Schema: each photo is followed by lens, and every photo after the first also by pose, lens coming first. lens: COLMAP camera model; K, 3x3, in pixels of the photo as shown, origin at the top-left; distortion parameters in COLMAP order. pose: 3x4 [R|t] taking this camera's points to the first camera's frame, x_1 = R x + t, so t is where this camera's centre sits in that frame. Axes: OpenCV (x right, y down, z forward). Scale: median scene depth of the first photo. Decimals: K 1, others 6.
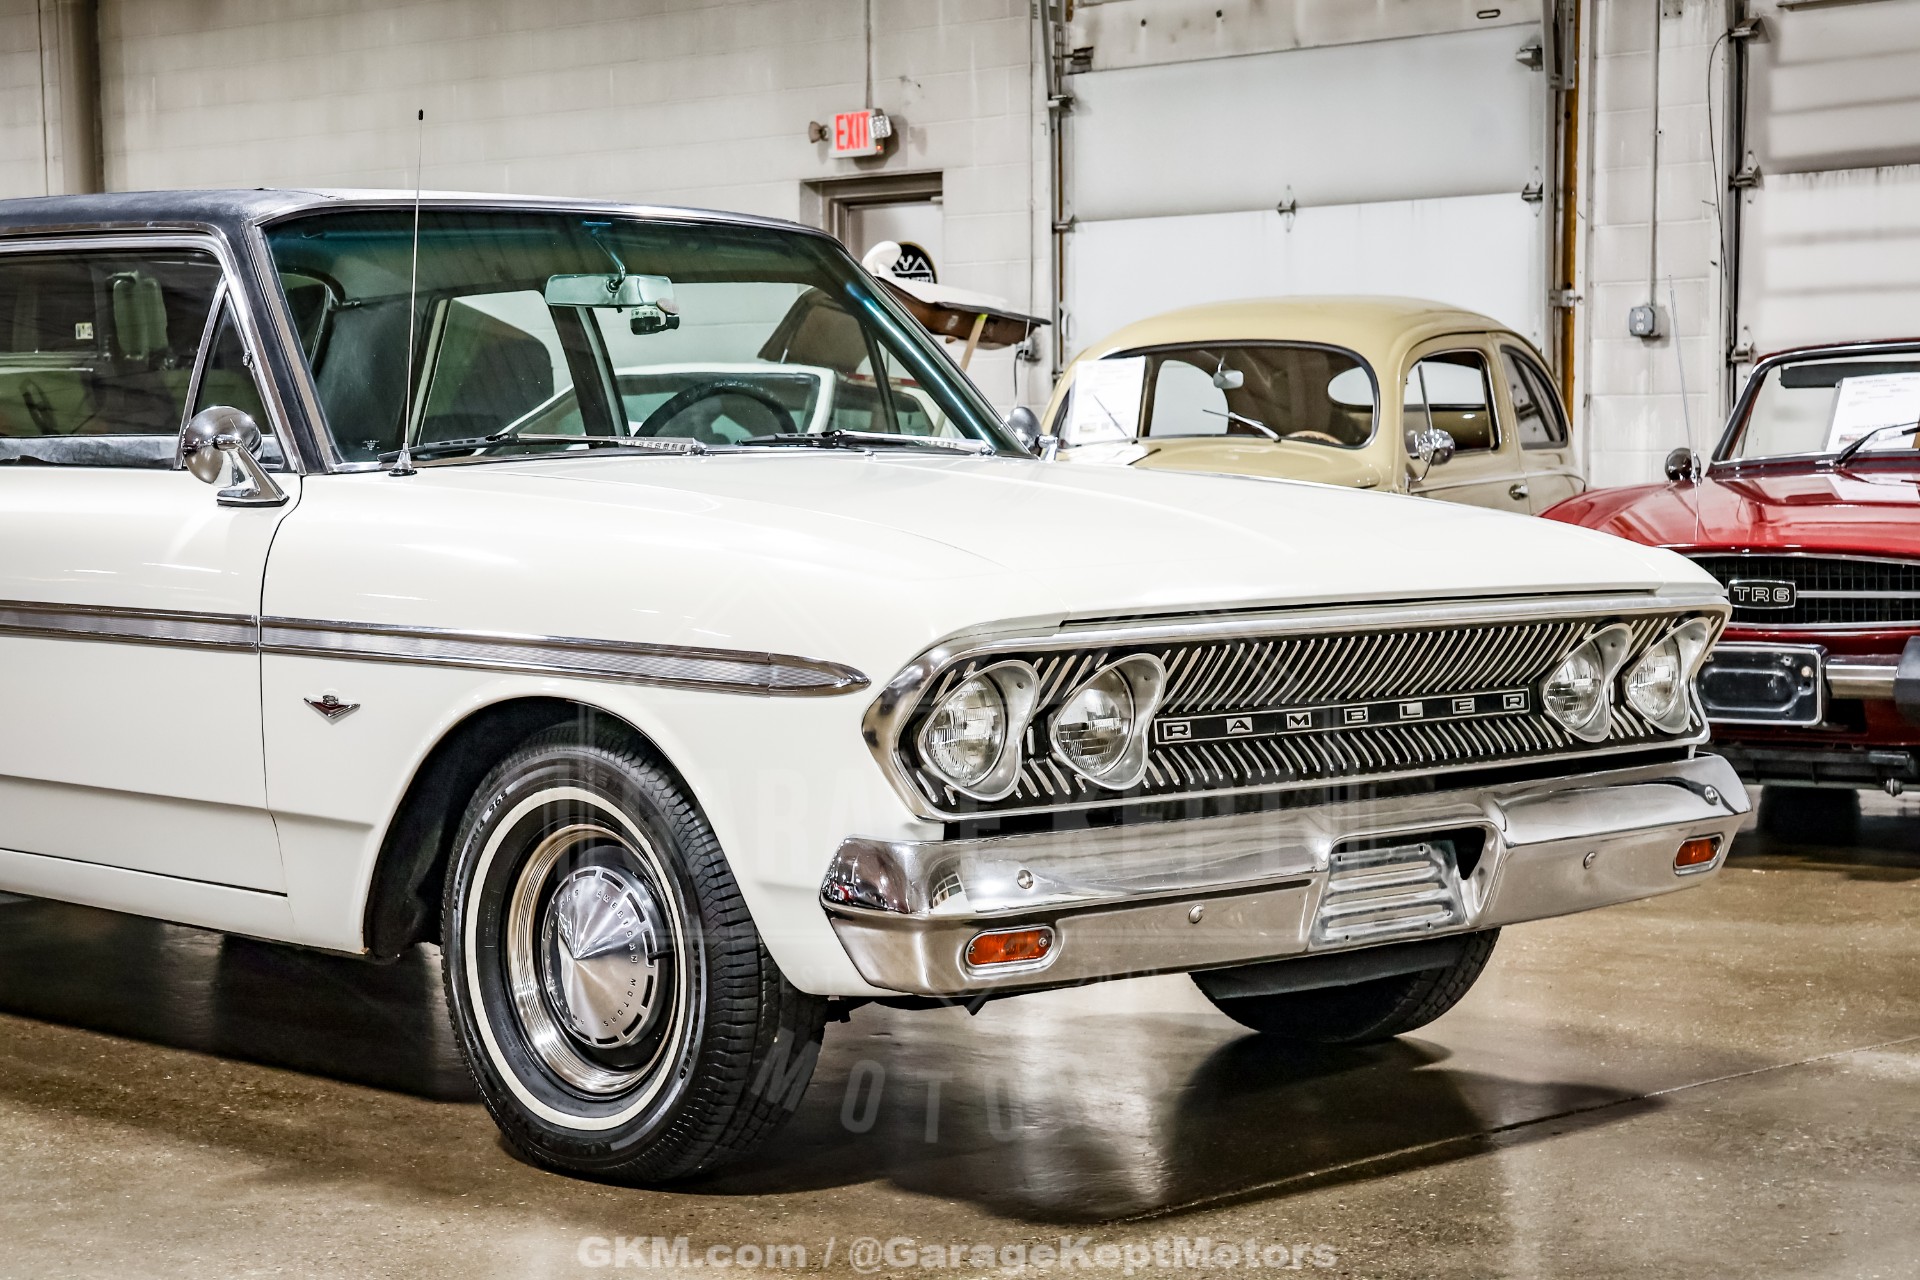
lens RADIAL K [[3629.9, 0, 952.6], [0, 3629.9, 640.1], [0, 0, 1]] dist [0.214488, 0.773515]
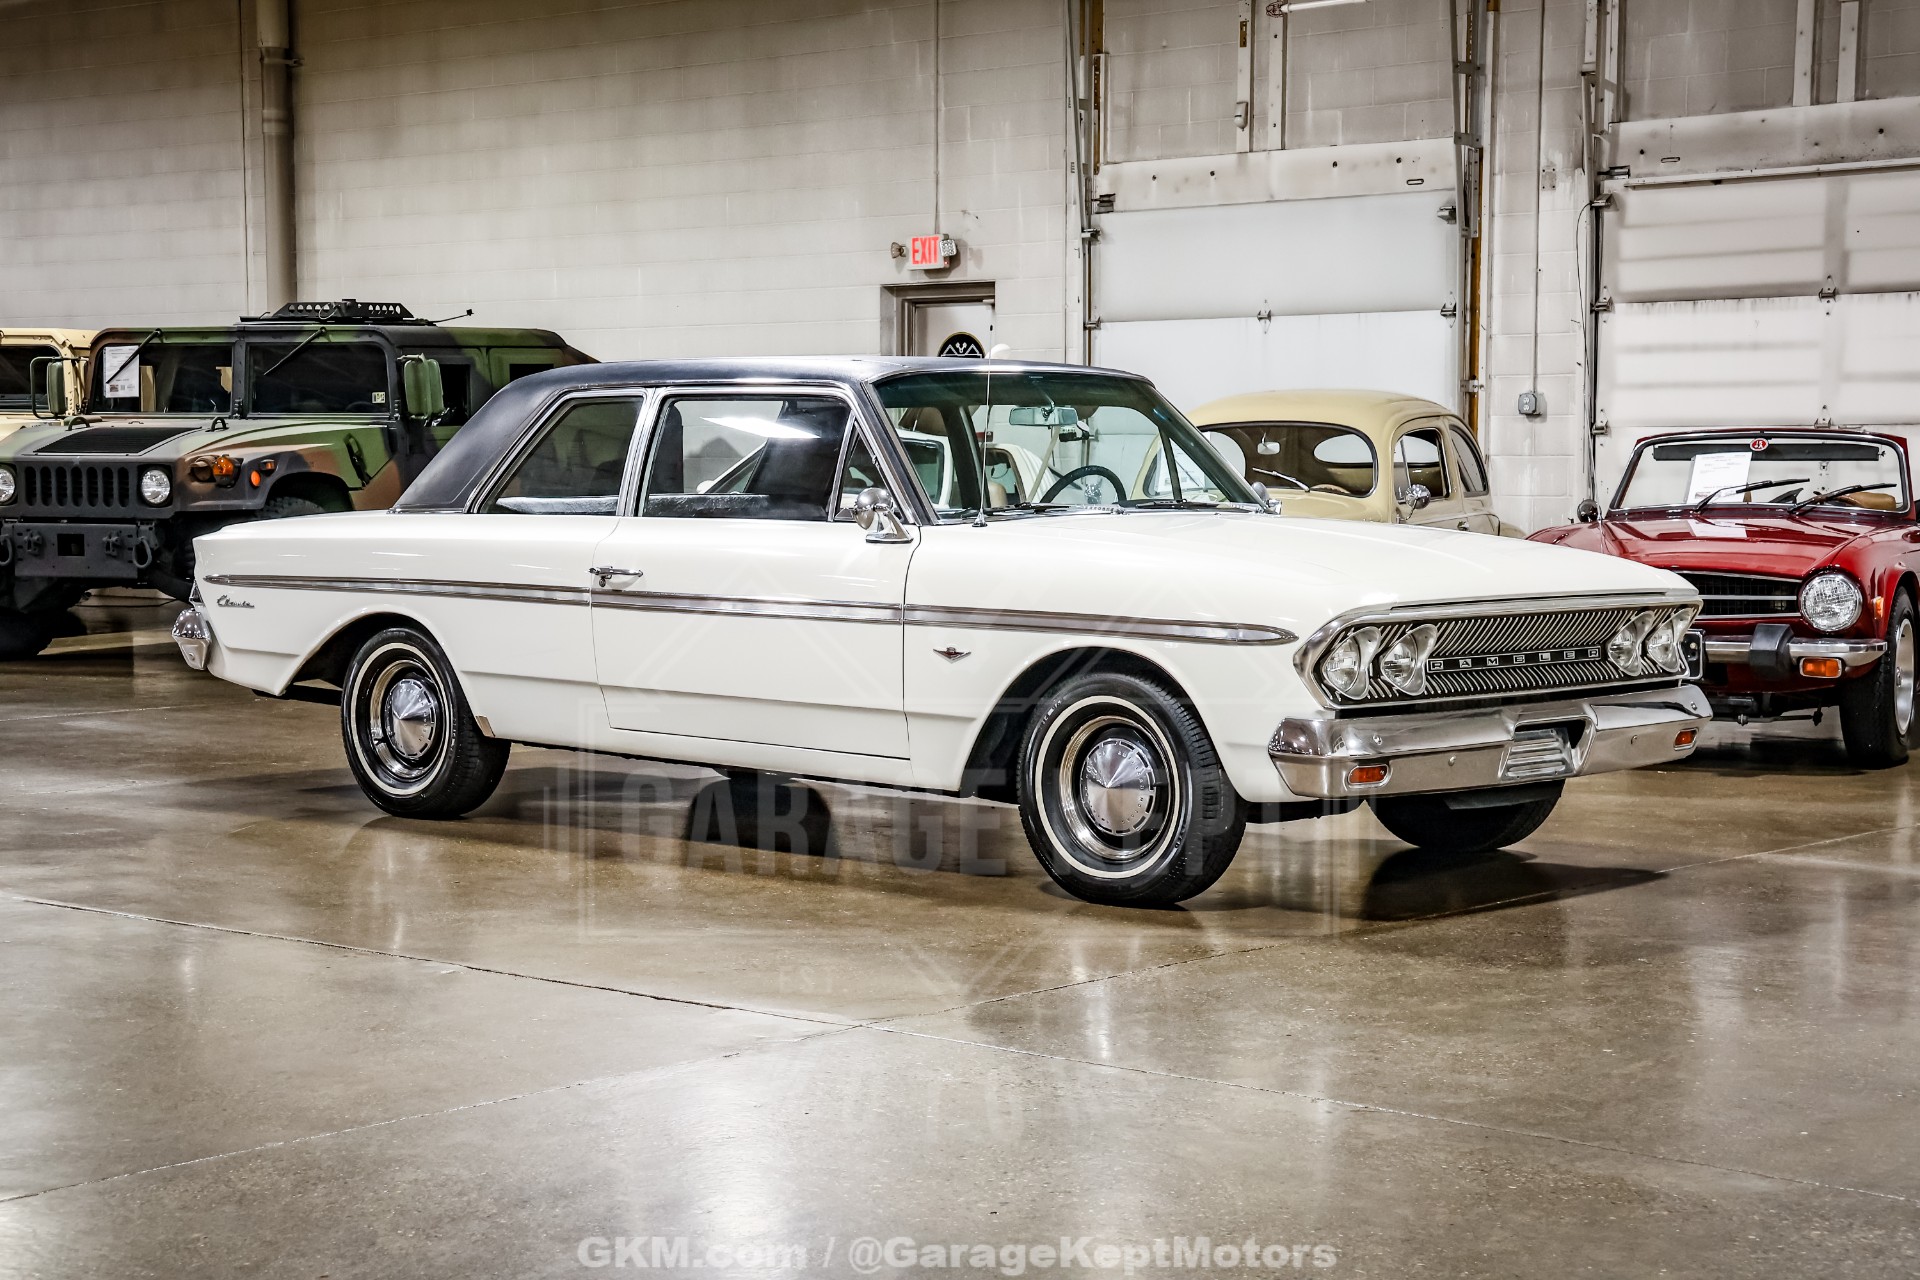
lens RADIAL K [[3283.4, 0, 962.1], [0, 3283.4, 641.2], [0, 0, 1]] dist [0.192780, 0.307047]
pose [[0.998237, 0.003473, 0.059251, -0.226217], [-0.003483, 0.999994, 0.000071, 0.010260], [-0.059251, -0.000277, 0.998243, -0.552063]]
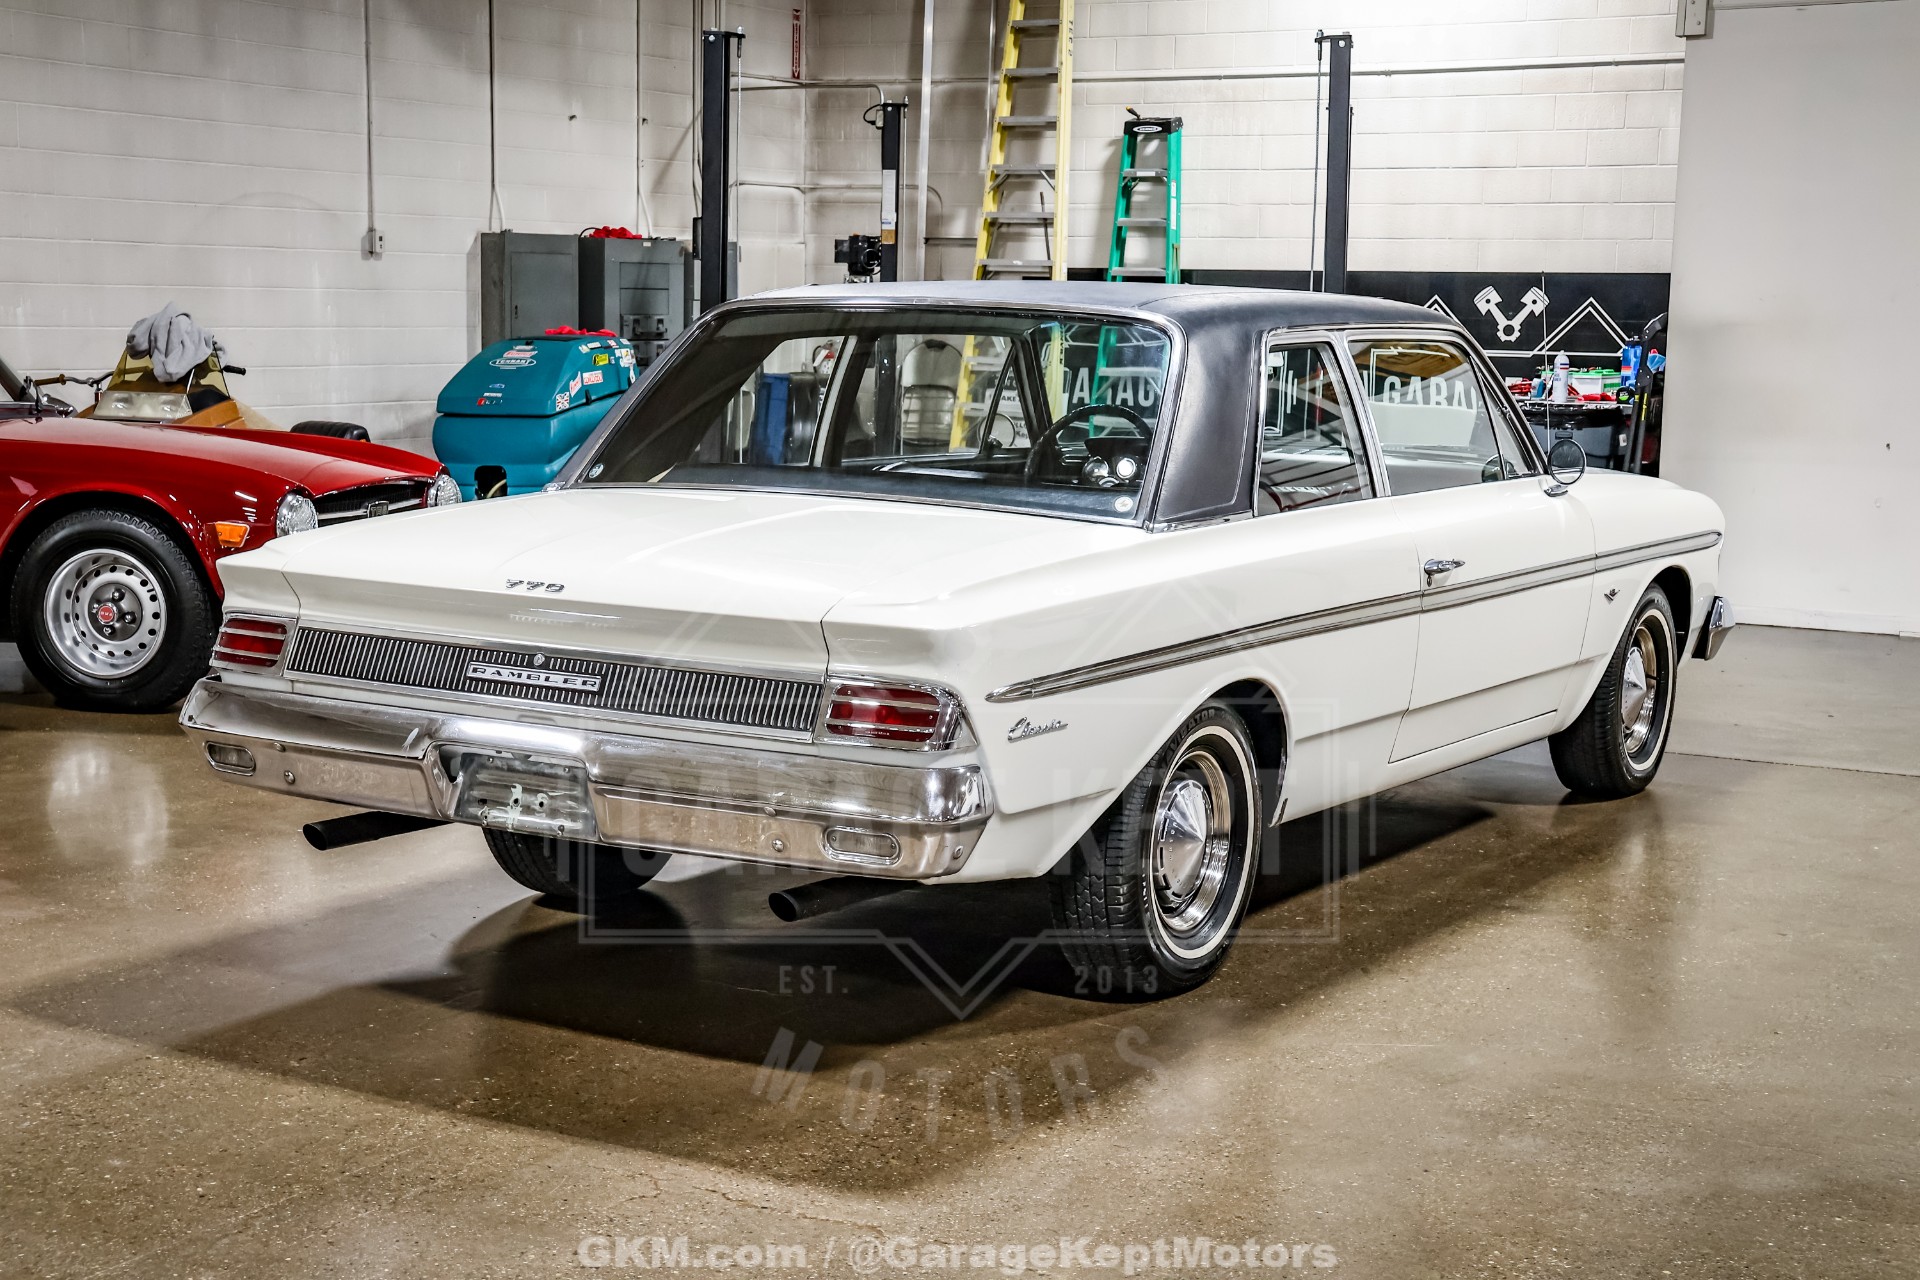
lens RADIAL K [[2762.5, 0, 957.6], [0, 2762.5, 641.6], [0, 0, 1]] dist [0.092124, 0.447224]
pose [[-0.243229, -0.123074, 0.962129, -1.268818], [0.038377, 0.989920, 0.136330, -0.143616], [-0.969209, 0.070083, -0.236054, 1.440391]]
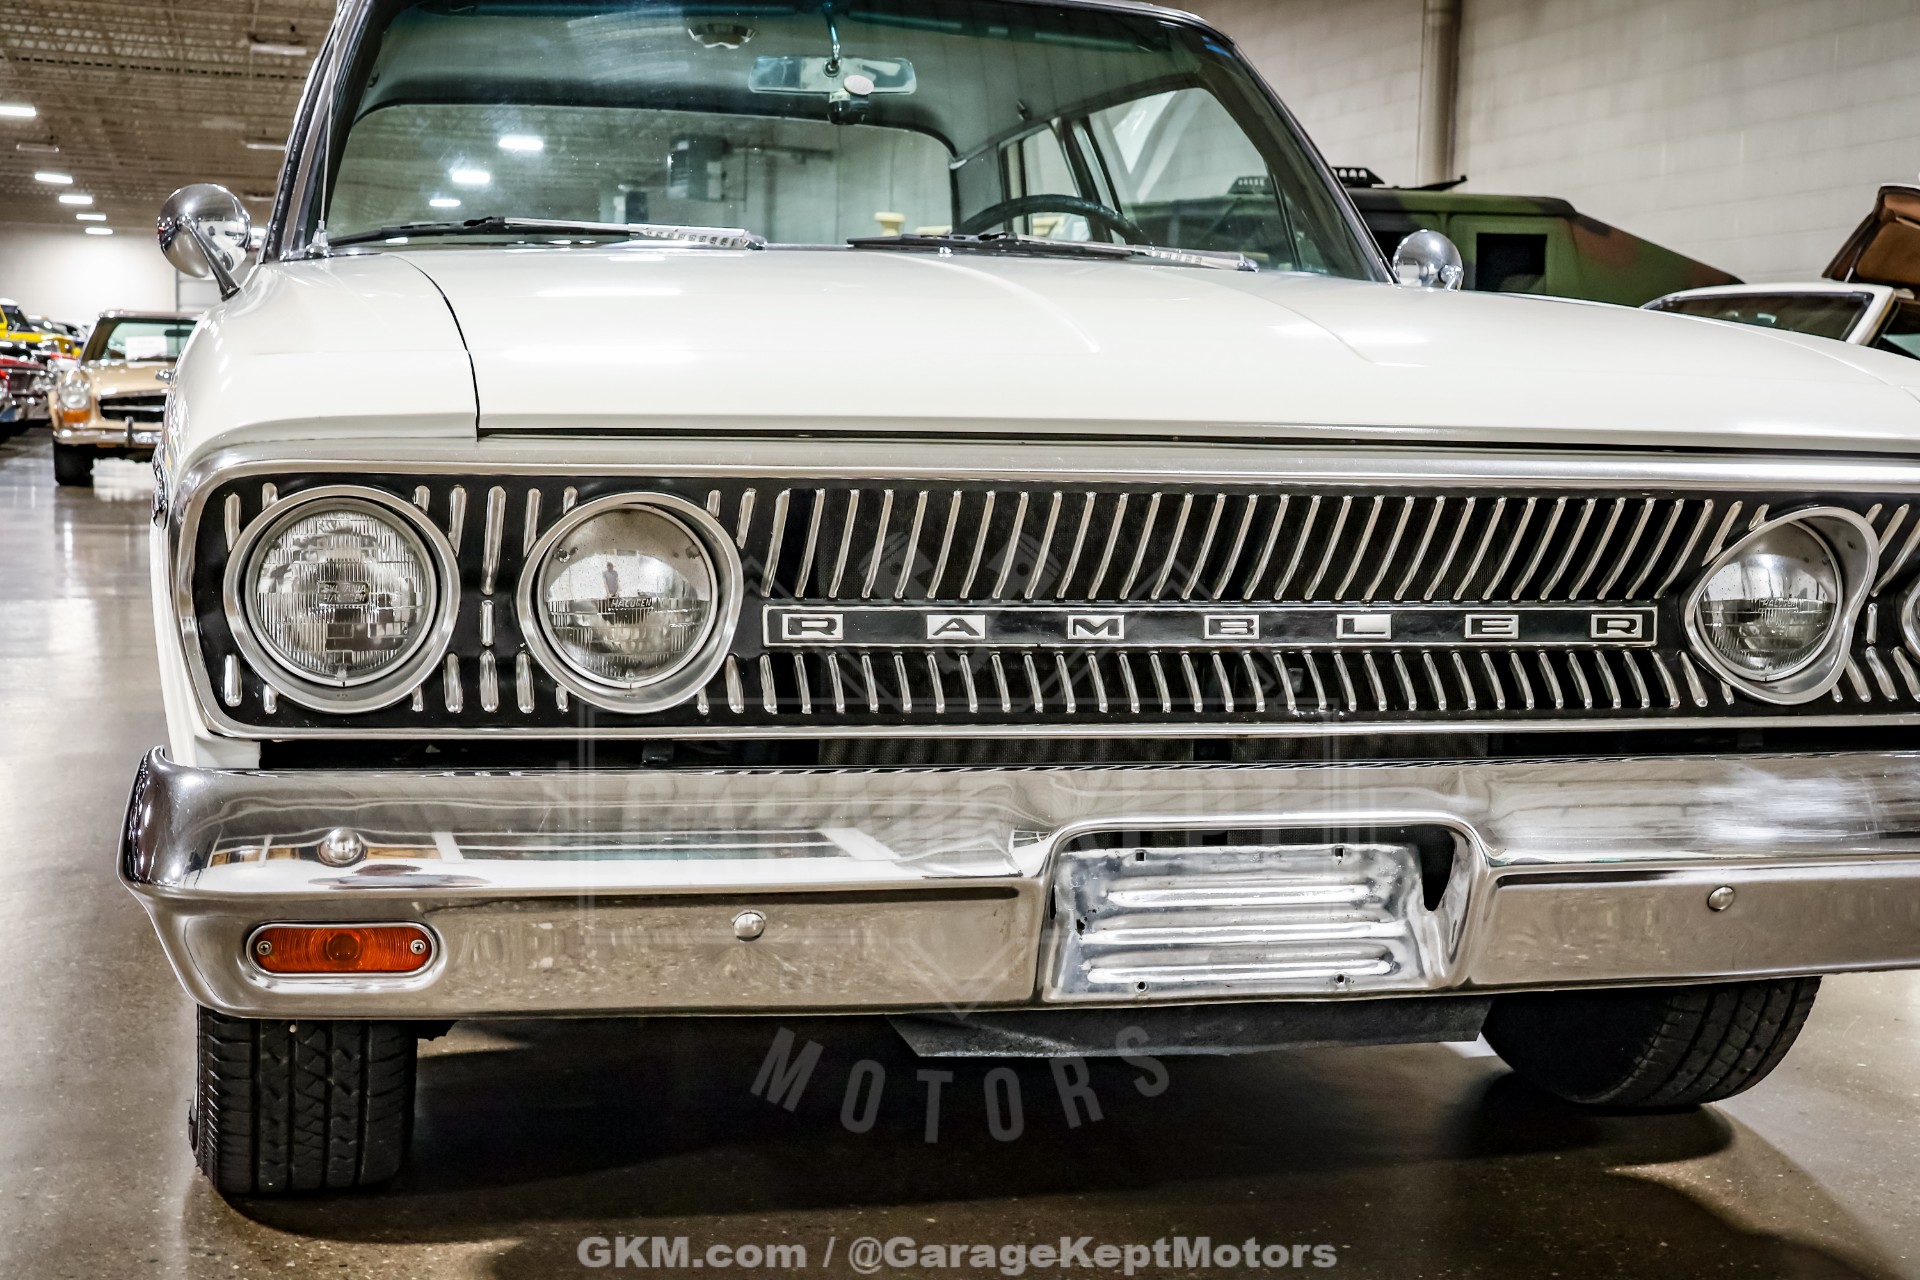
lens RADIAL K [[2591.3, 0, 953.1], [0, 2591.3, 646.7], [0, 0, 1]] dist [0.149584, 0.076888]
pose [[0.867461, 0.071099, -0.492398, 0.237798], [-0.053190, 0.997317, 0.050302, 0.003687], [0.494653, -0.017444, 0.868915, 0.492467]]
